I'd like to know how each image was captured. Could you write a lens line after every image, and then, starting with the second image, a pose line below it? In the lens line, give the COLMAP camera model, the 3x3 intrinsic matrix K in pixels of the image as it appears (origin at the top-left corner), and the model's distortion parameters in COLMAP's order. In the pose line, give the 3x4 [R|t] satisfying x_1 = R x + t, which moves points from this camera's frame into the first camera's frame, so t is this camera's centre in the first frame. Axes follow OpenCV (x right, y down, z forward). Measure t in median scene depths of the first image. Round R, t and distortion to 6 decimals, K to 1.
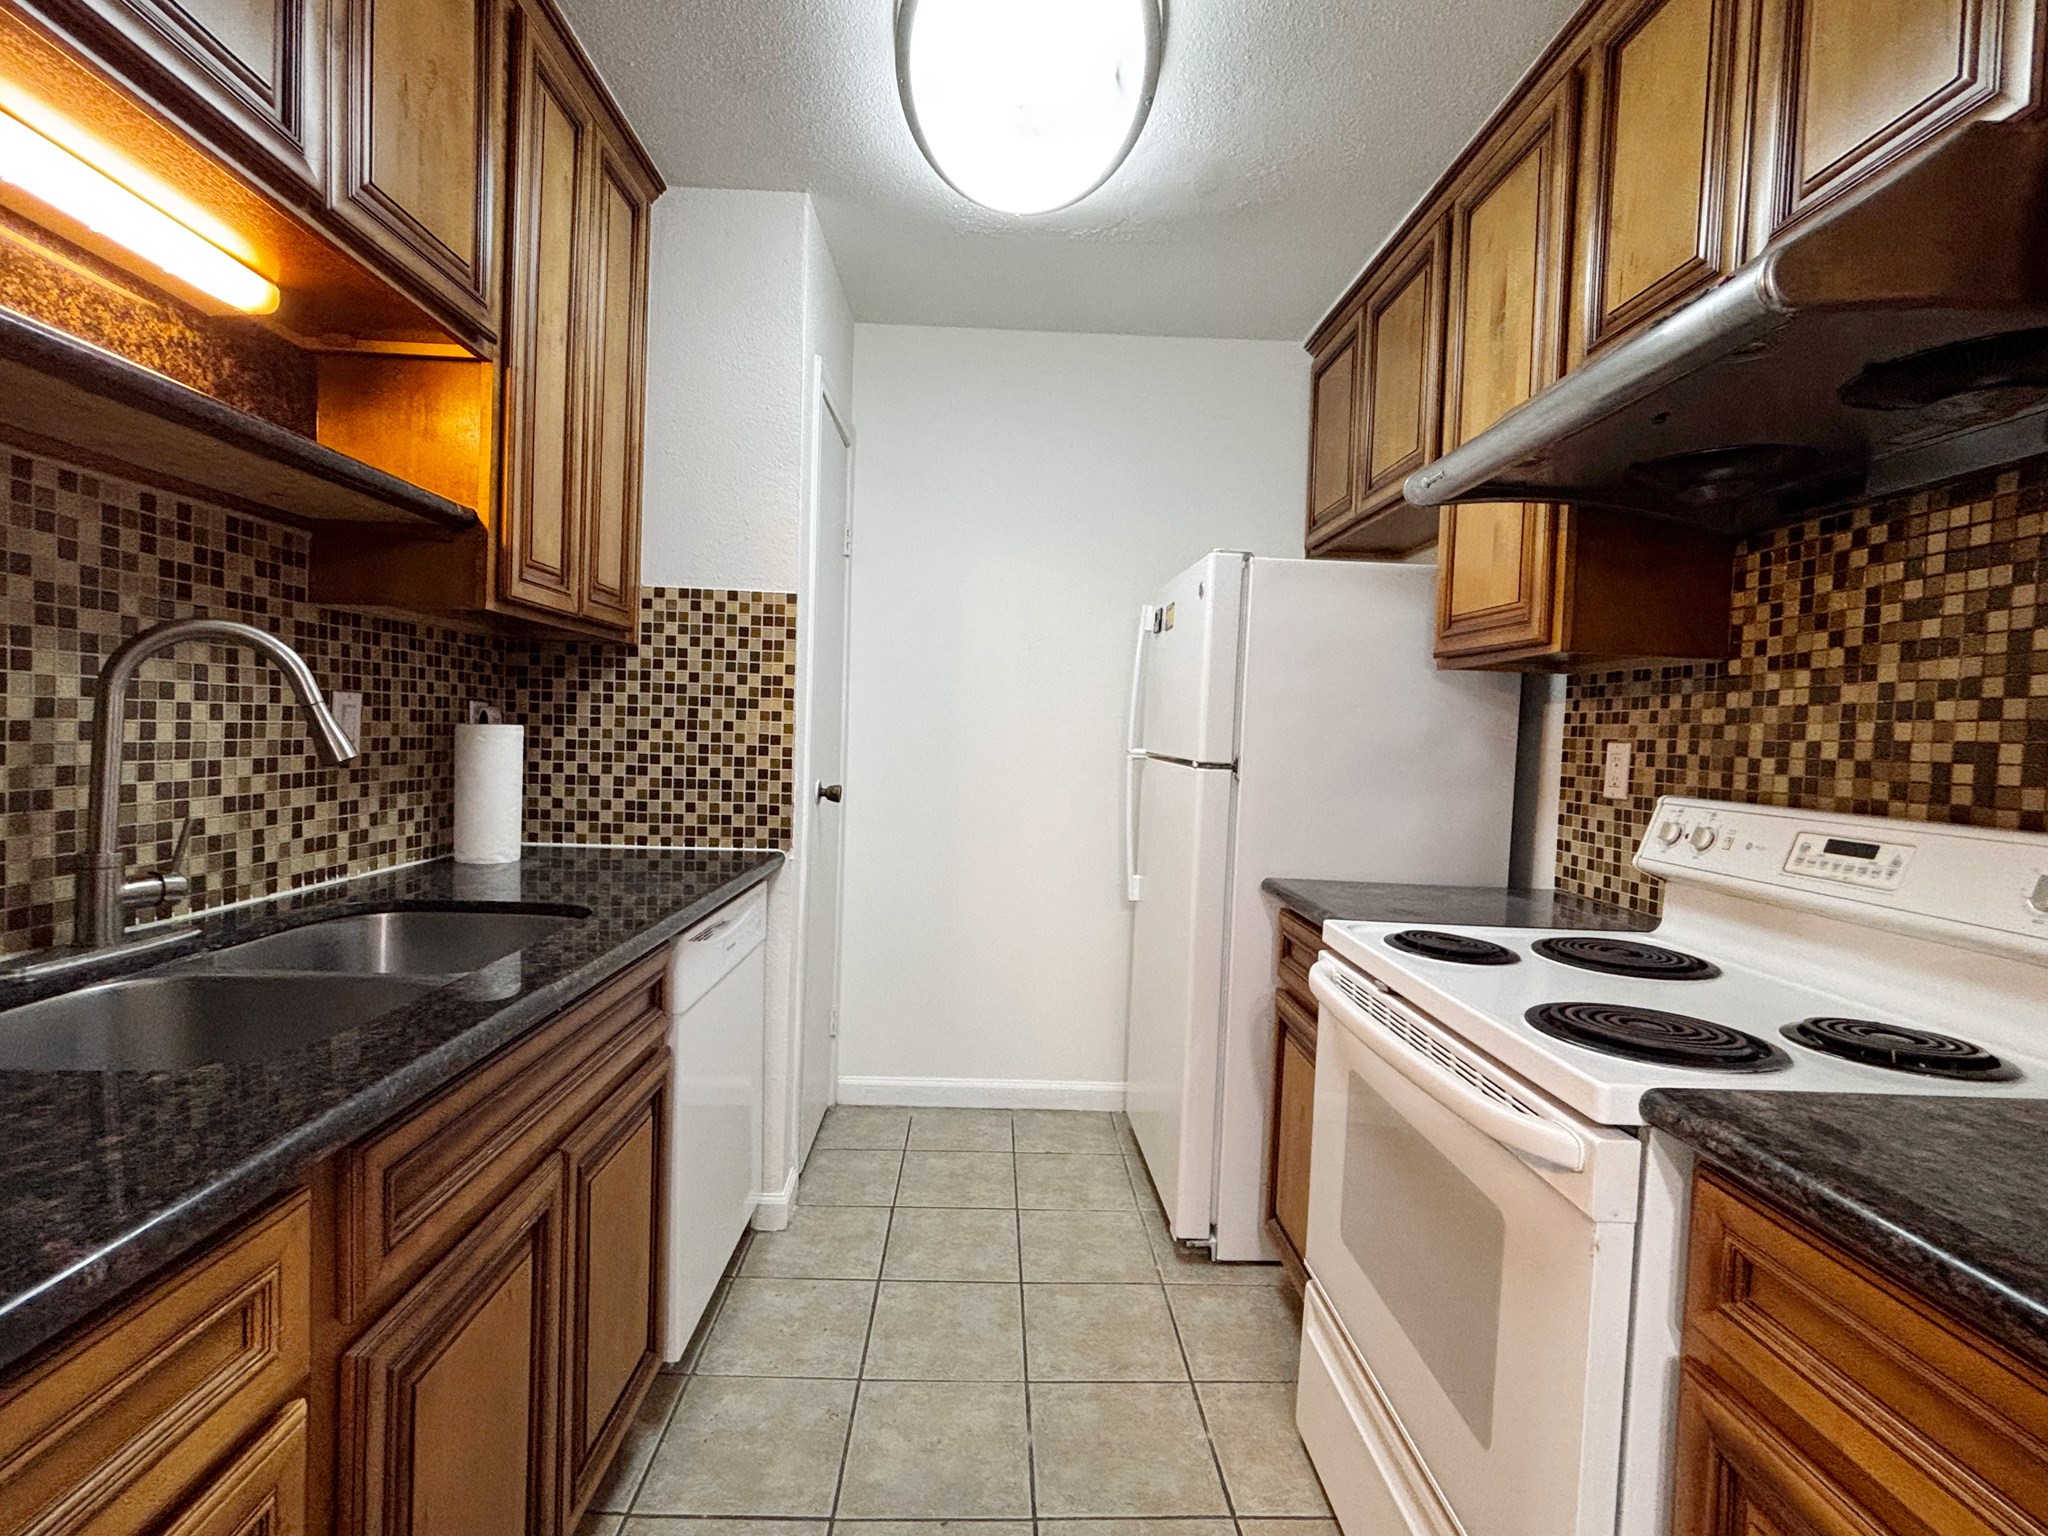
lens RADIAL K [[950.5, 0, 1024.0], [0, 950.5, 768.0], [0, 0, 1]] dist [-0.000159, -0.000492]
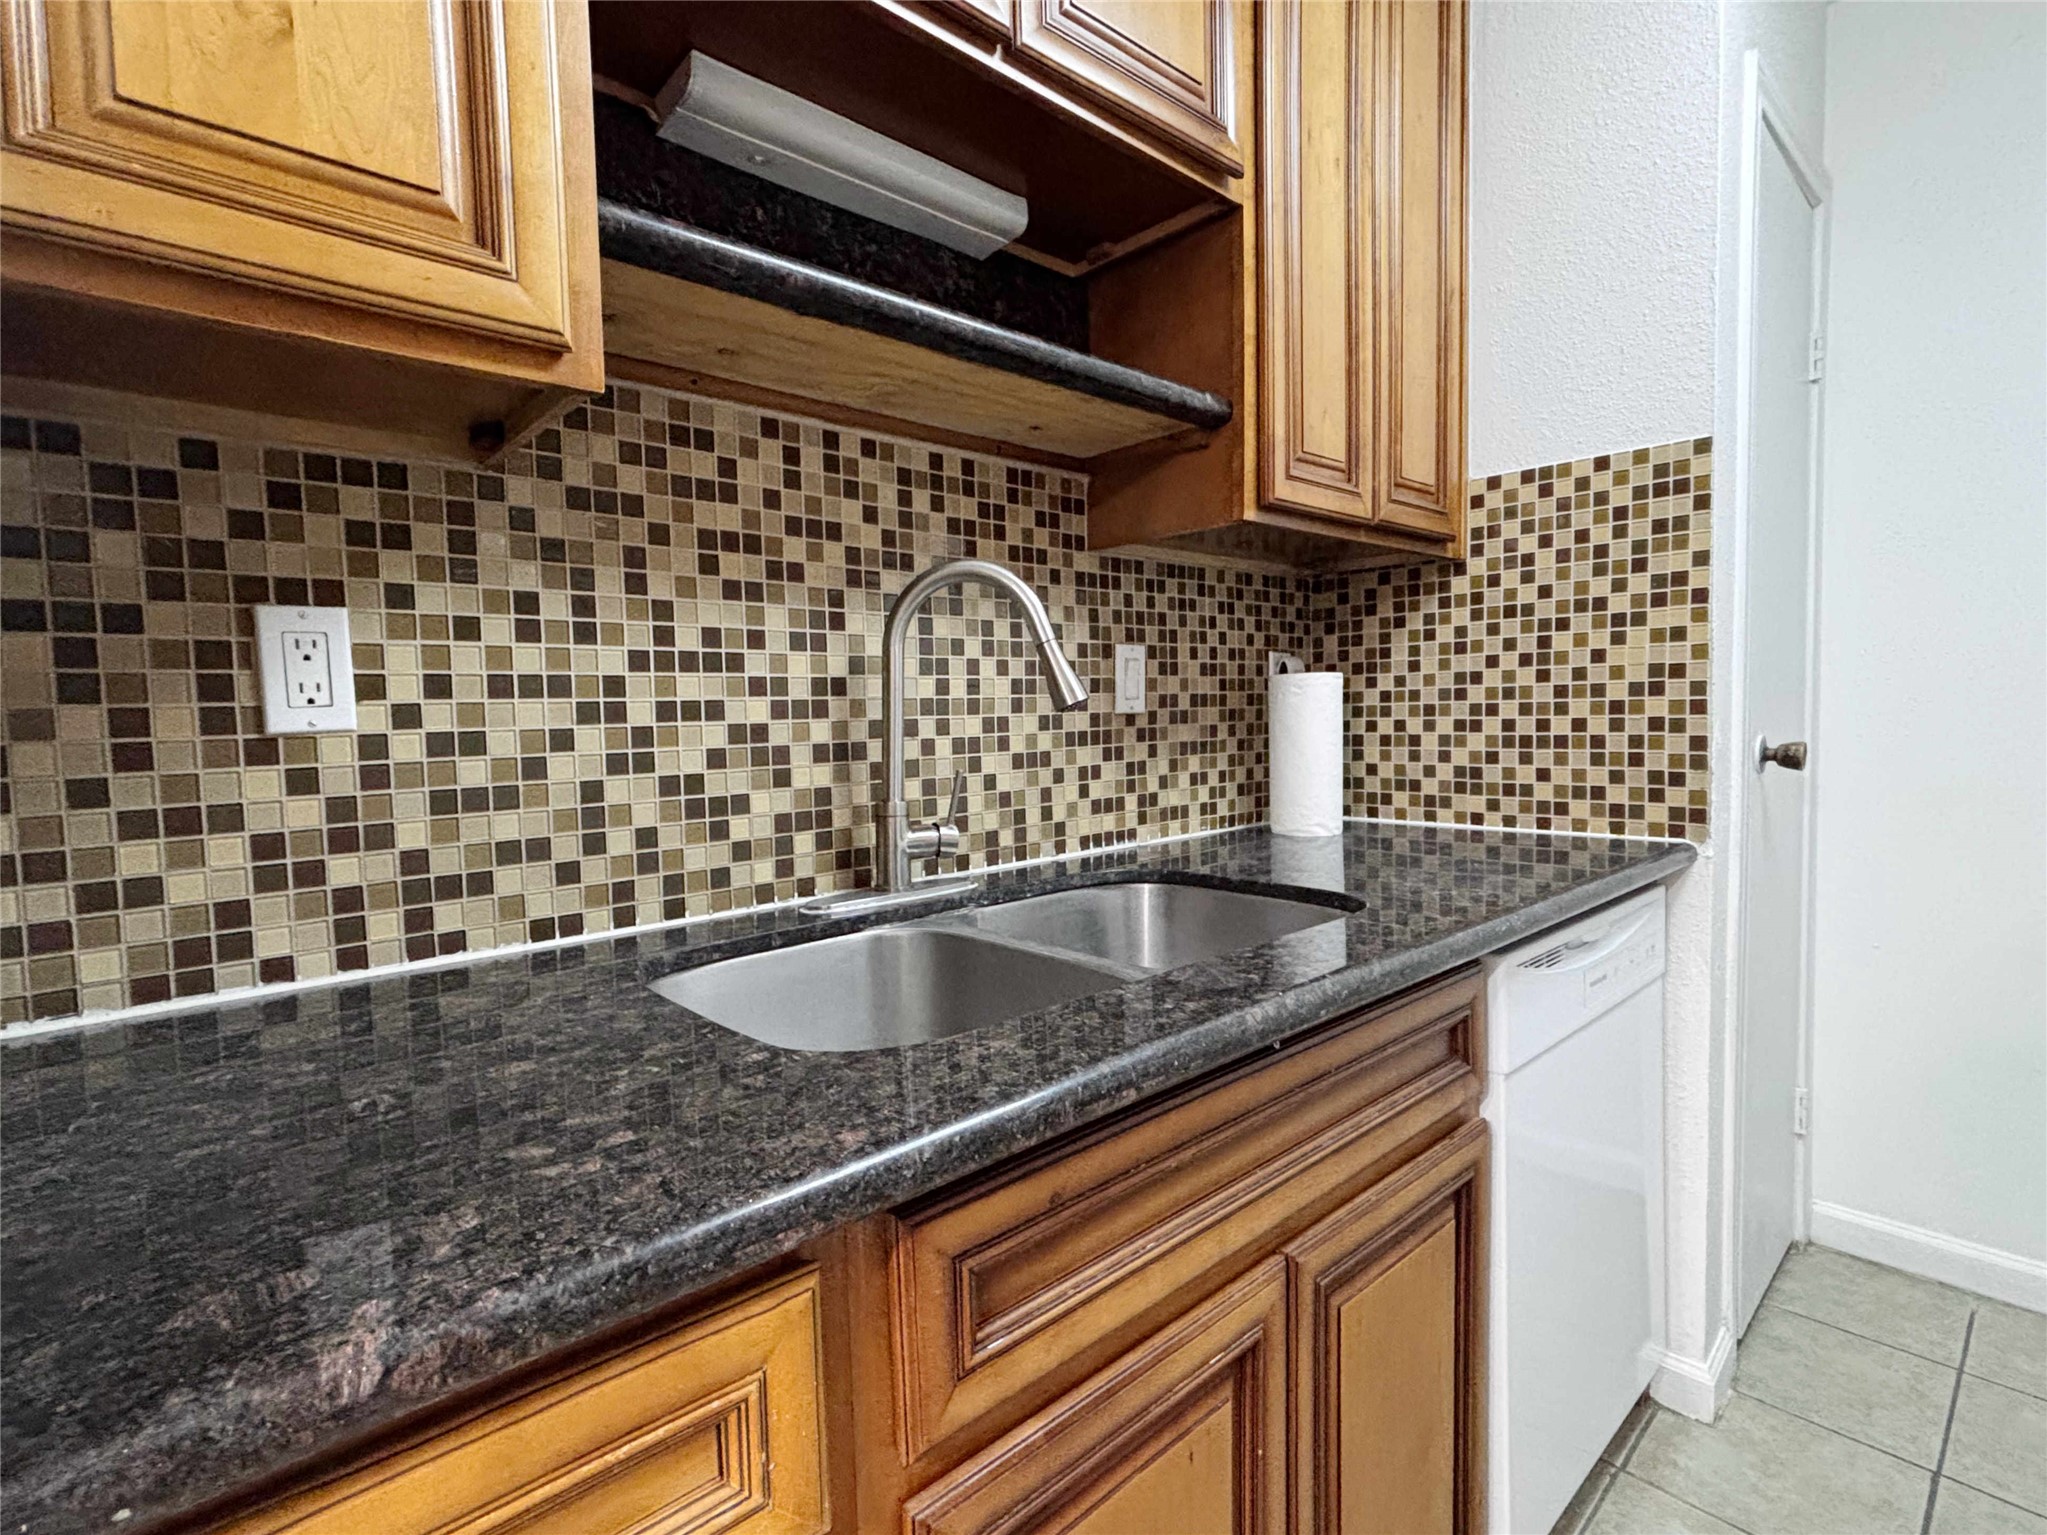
lens RADIAL K [[950.0, 0, 1023.5], [0, 950.0, 767.5], [0, 0, 1]] dist [-0.000159, -0.000492]
pose [[0.630928, -0.008782, -0.775792, -0.060576], [0.017455, 0.999844, 0.002877, 0.039759], [0.775645, -0.015356, 0.630983, 0.354780]]
